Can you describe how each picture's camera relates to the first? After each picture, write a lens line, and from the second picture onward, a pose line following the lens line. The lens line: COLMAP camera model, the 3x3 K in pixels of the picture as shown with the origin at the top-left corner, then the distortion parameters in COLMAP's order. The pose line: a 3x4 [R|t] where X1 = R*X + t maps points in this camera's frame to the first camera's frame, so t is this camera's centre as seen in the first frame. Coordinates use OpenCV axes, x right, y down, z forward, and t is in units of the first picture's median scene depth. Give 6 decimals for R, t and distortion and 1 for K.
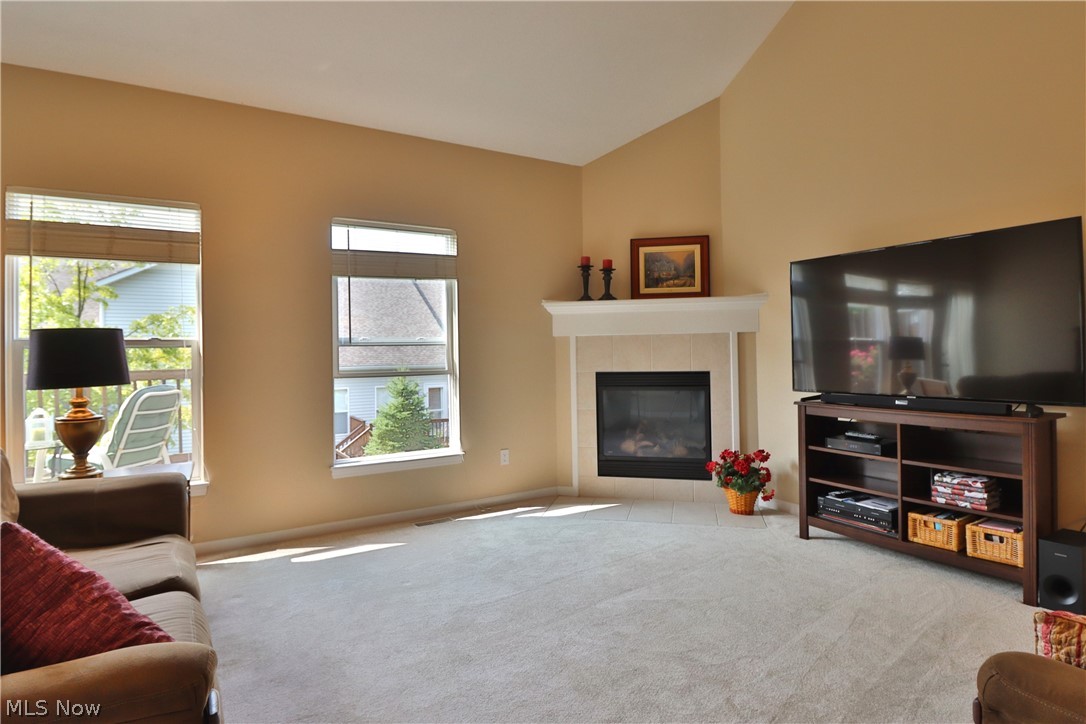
lens RADIAL K [[579.8, 0, 544.2], [0, 579.8, 347.5], [0, 0, 1]] dist [0.002187, -0.015884]
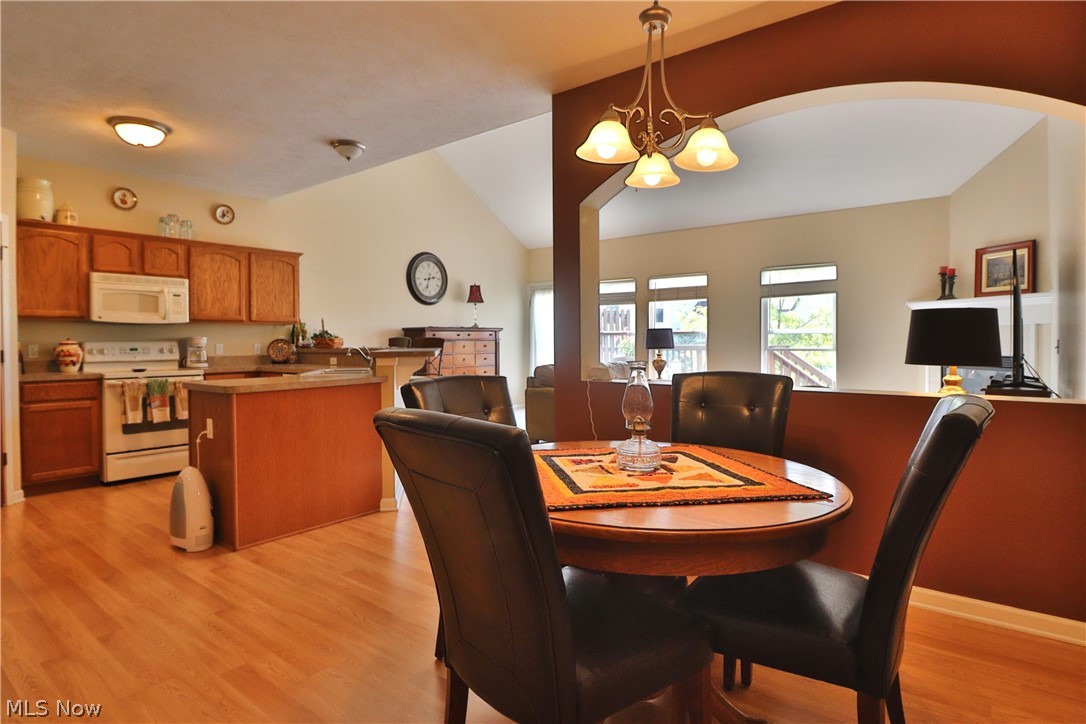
lens RADIAL K [[579.8, 0, 544.2], [0, 579.8, 347.5], [0, 0, 1]] dist [0.002187, -0.015884]
pose [[0.351543, 0.027265, -0.935775, 1.095613], [0.006136, 0.999487, 0.031426, -0.021212], [0.936152, -0.016790, 0.351196, -0.348627]]
